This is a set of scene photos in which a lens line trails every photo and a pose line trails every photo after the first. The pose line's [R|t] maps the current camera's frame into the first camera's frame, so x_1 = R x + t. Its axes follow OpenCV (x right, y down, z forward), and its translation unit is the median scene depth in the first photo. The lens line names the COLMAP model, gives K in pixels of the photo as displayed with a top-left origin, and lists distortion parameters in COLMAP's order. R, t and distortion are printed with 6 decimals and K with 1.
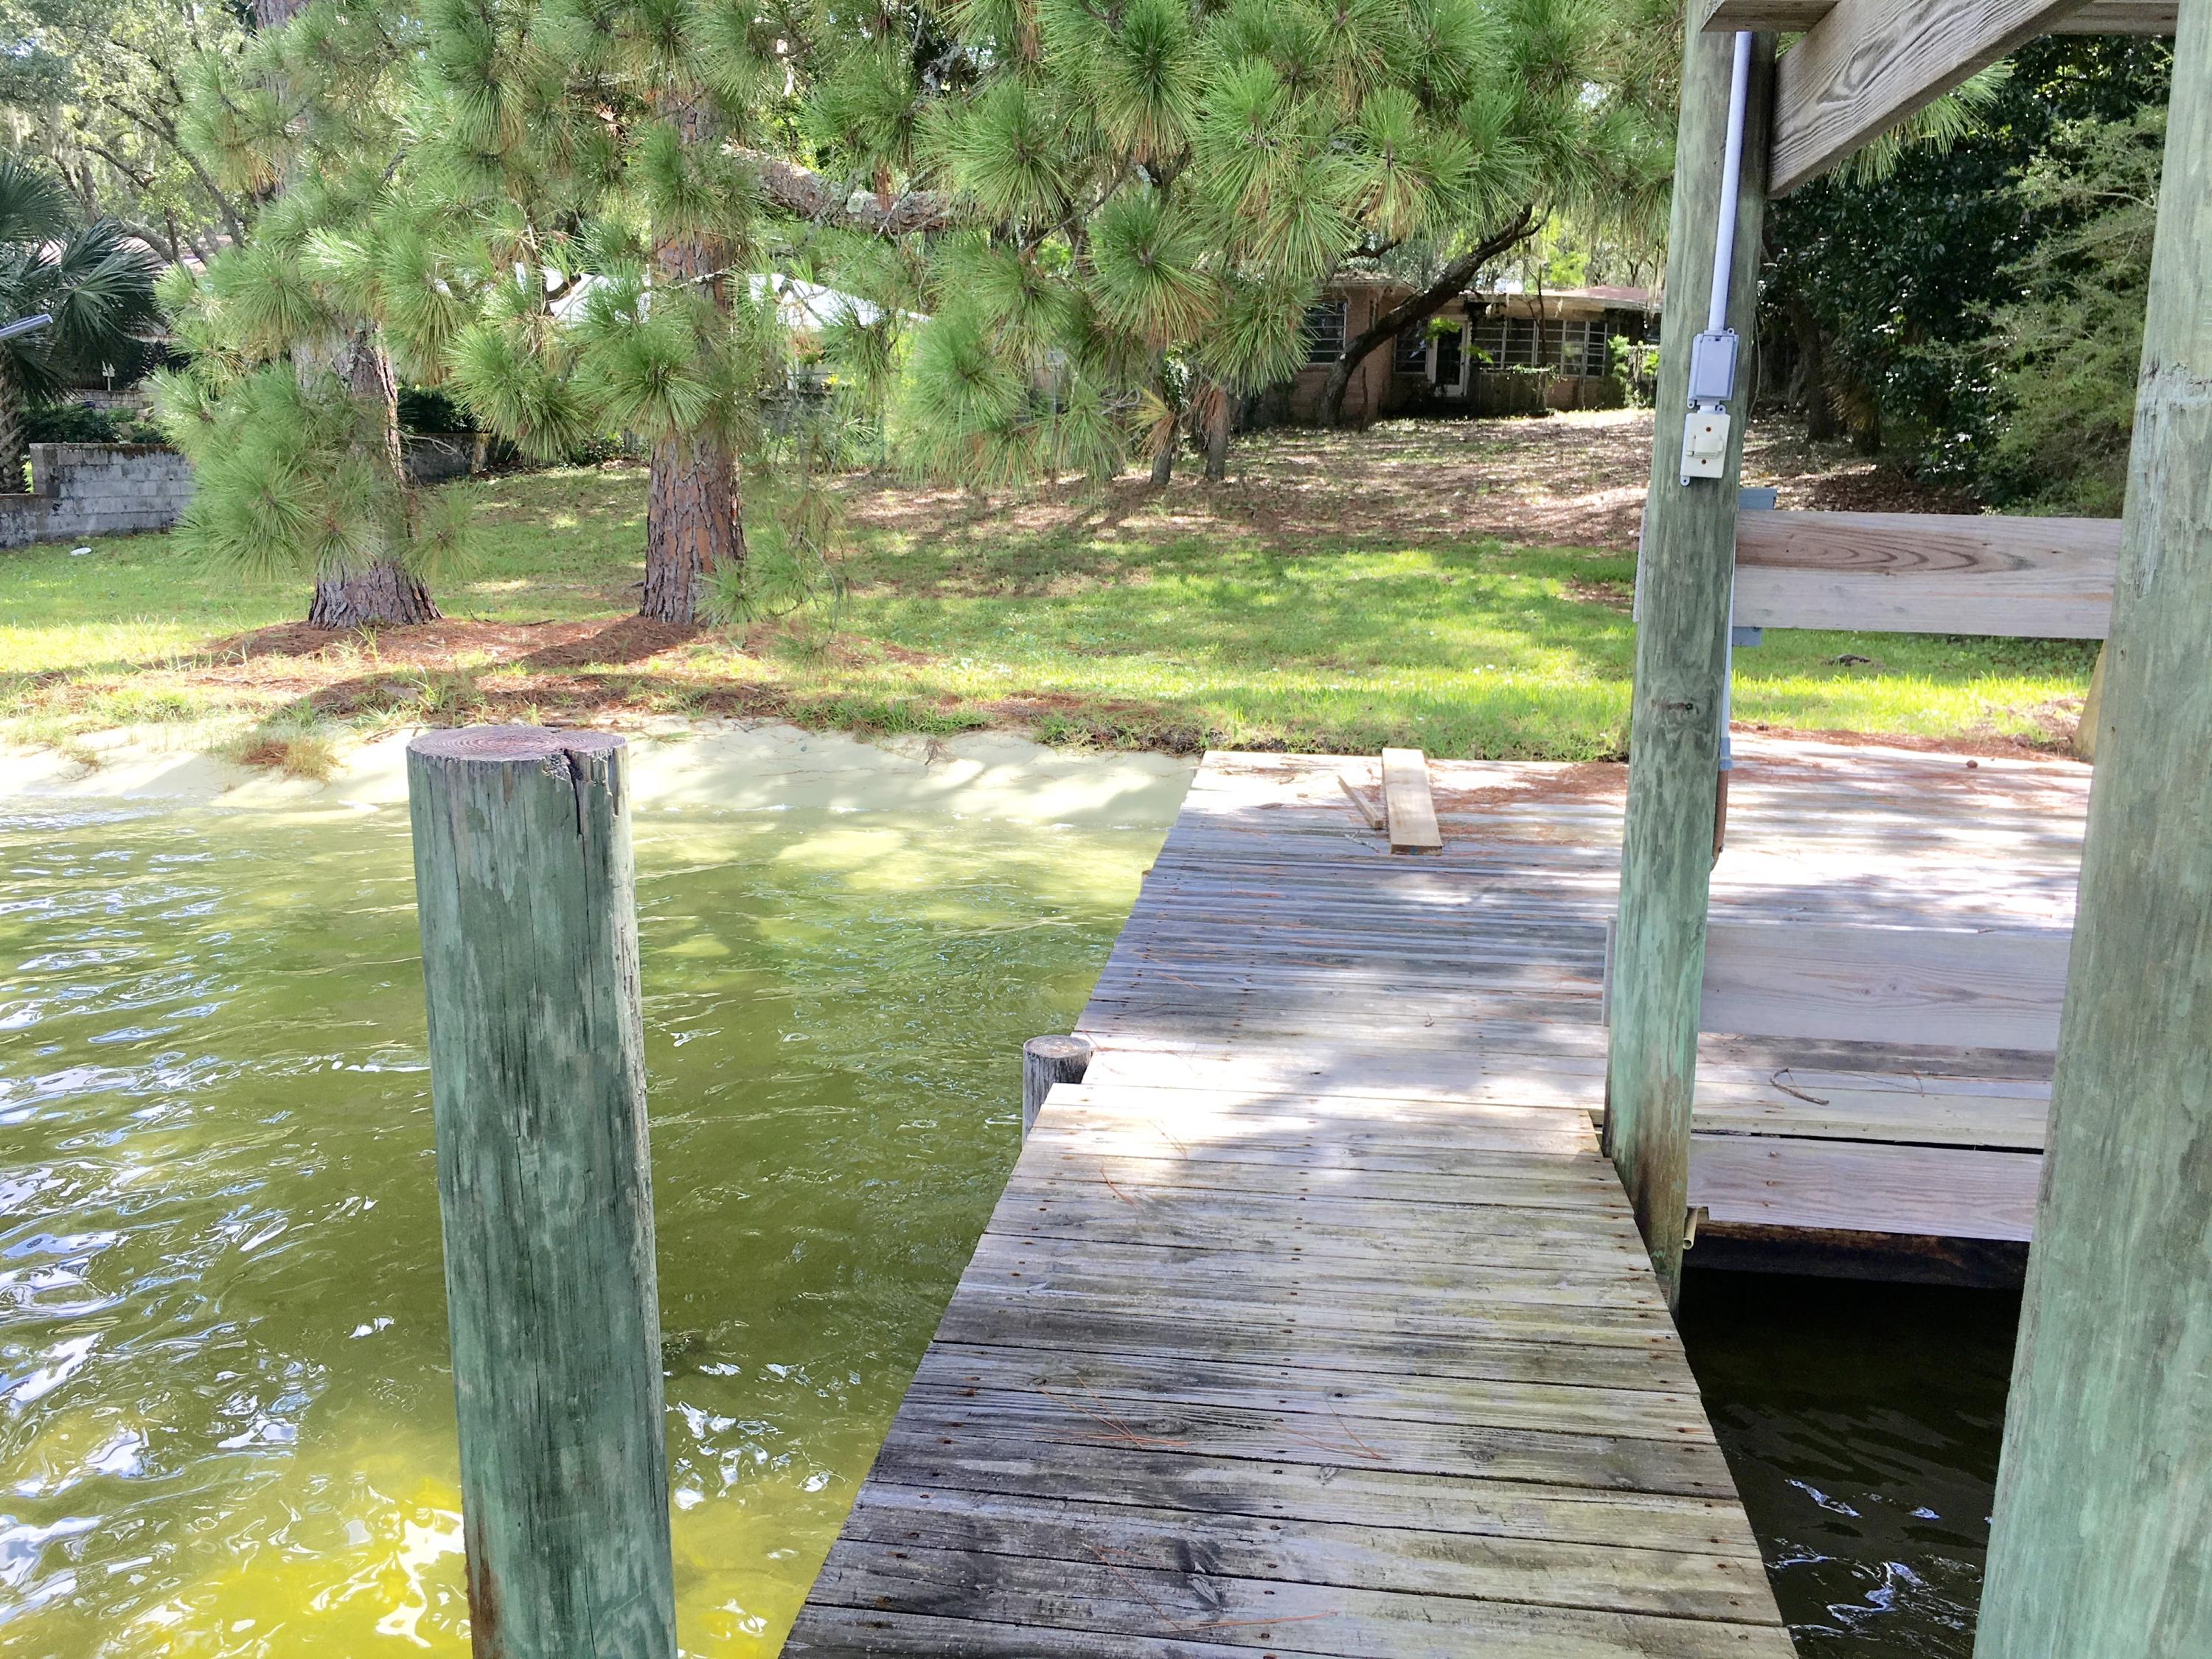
lens RADIAL K [[1853.7, 0, 1099.0], [0, 1853.7, 832.0], [0, 0, 1]] dist [0.011121, 0.002339]
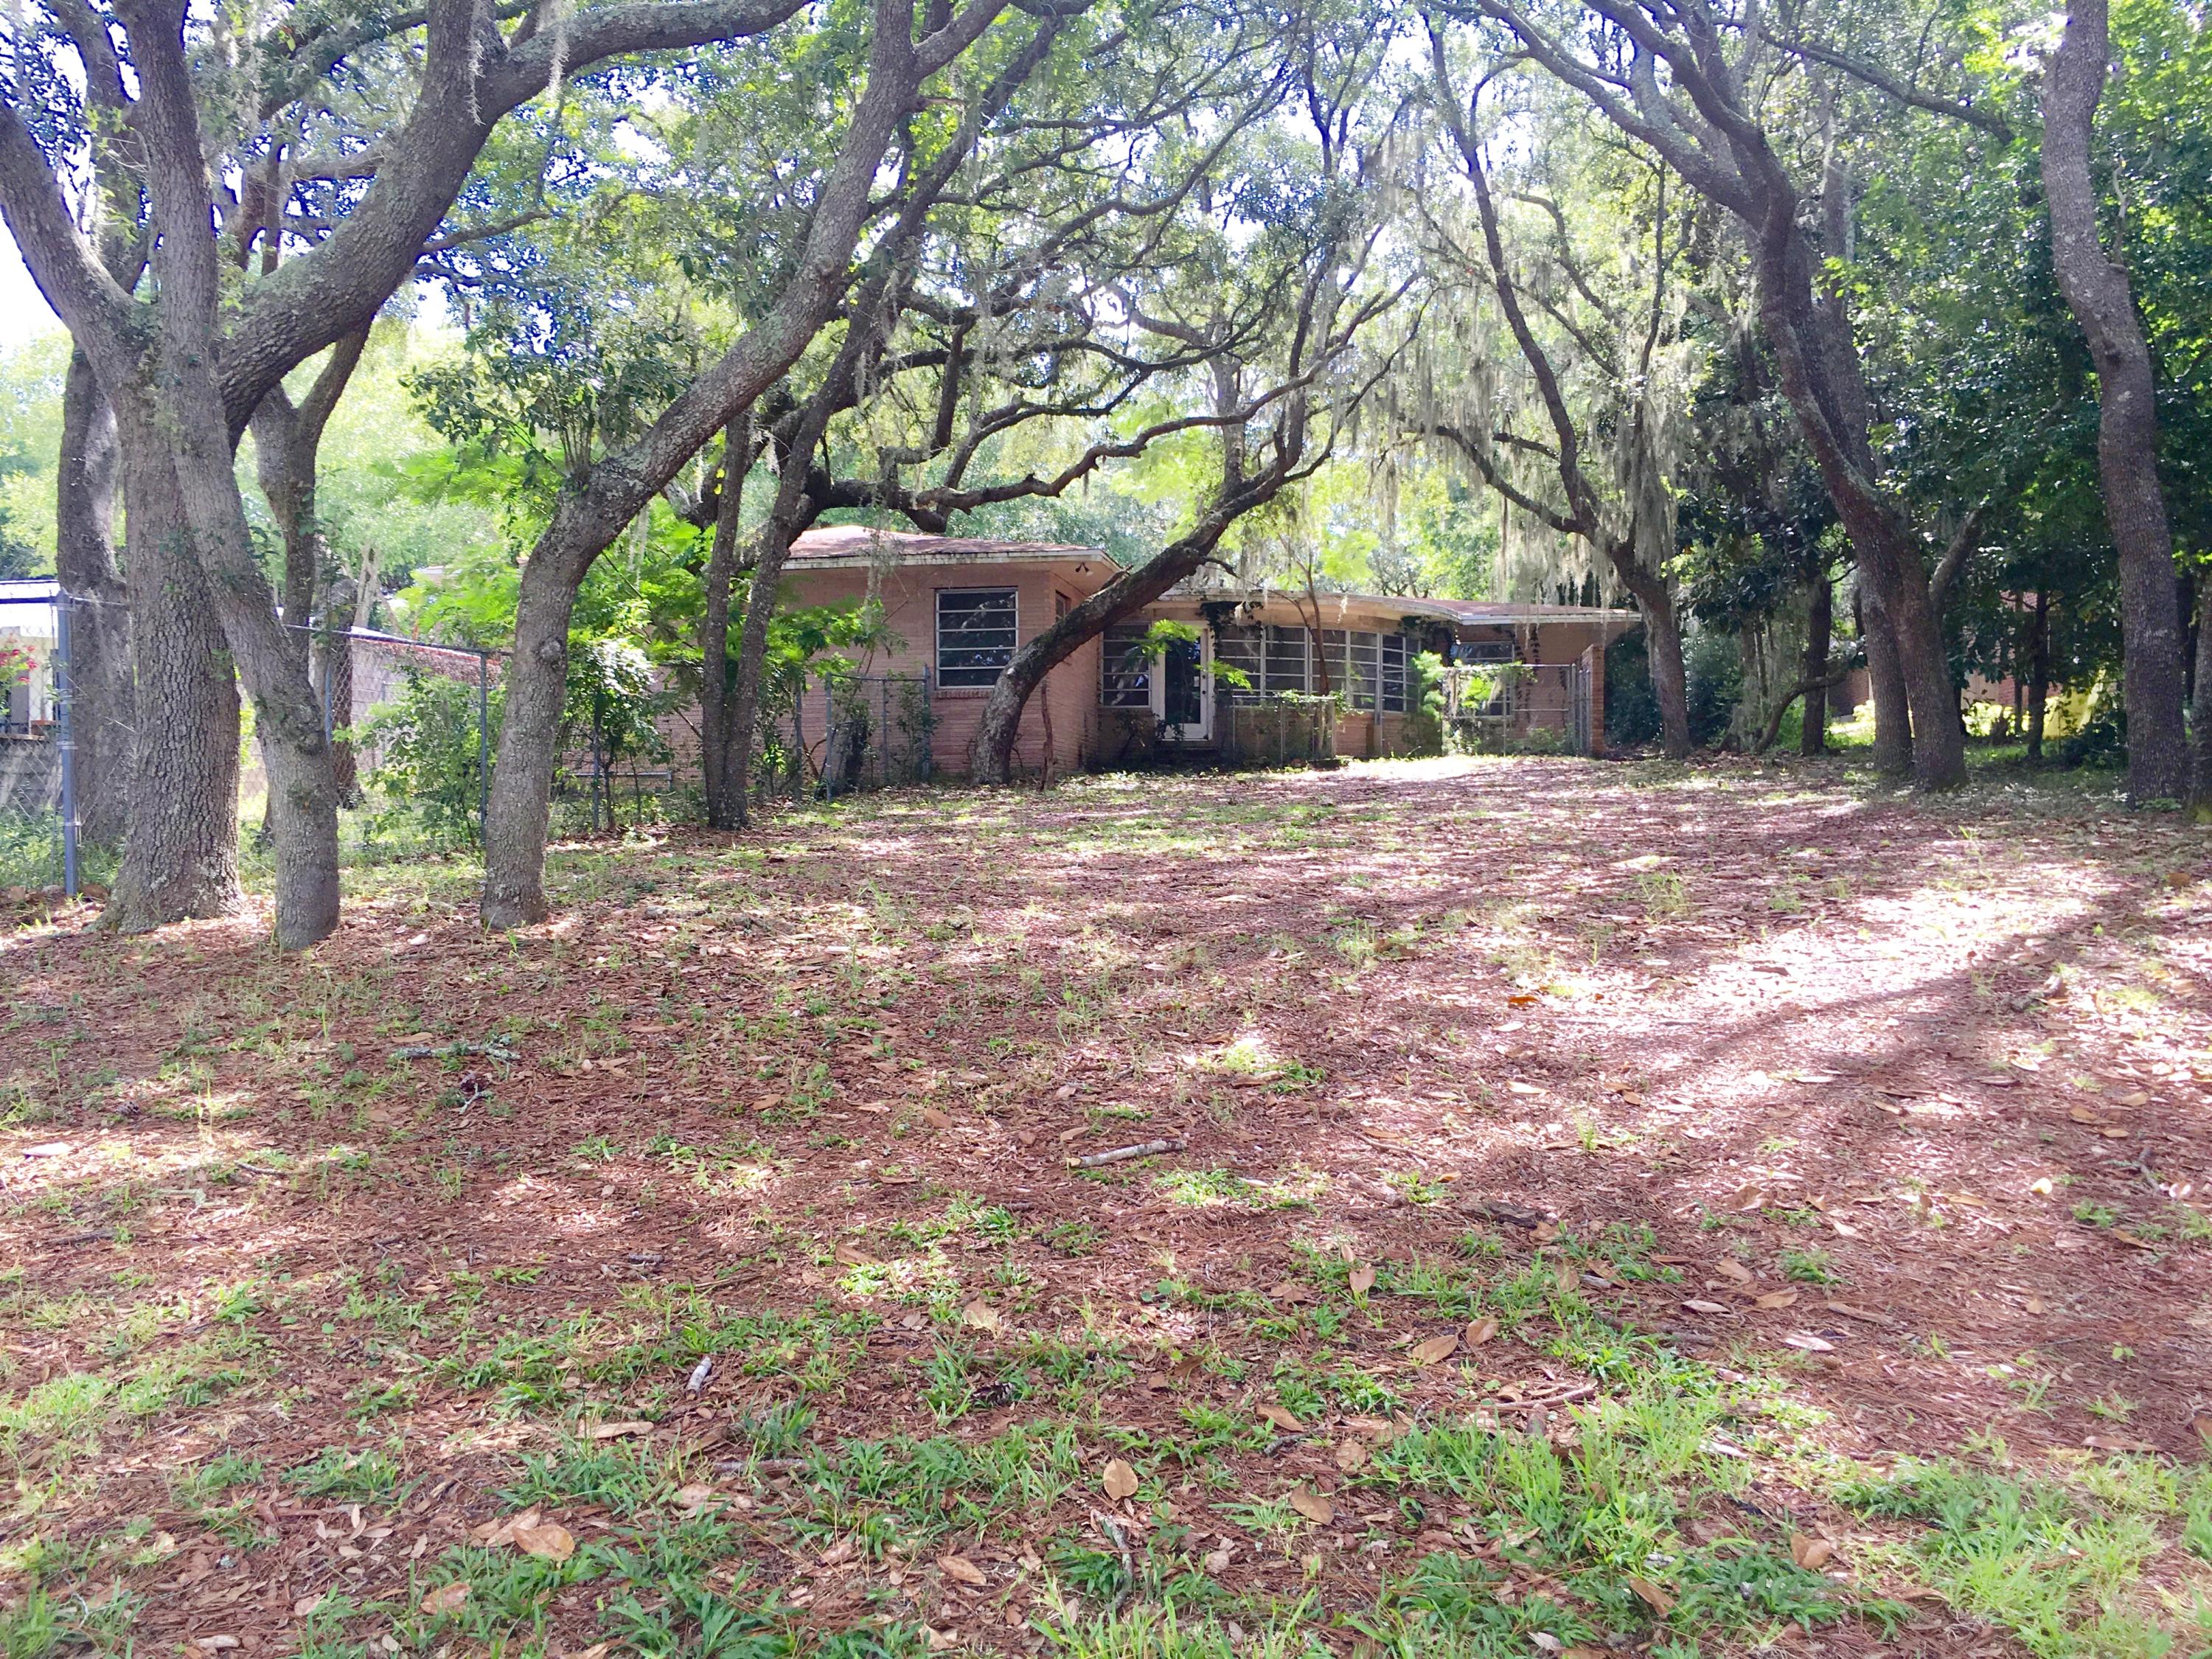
lens RADIAL K [[1853.7, 0, 1106.5], [0, 1853.7, 825.7], [0, 0, 1]] dist [0.011121, 0.002339]
pose [[0.989129, -0.018865, 0.145833, 0.067102], [0.047847, 0.979058, -0.197880, -0.080190], [-0.139046, 0.202706, 0.969317, 0.389209]]
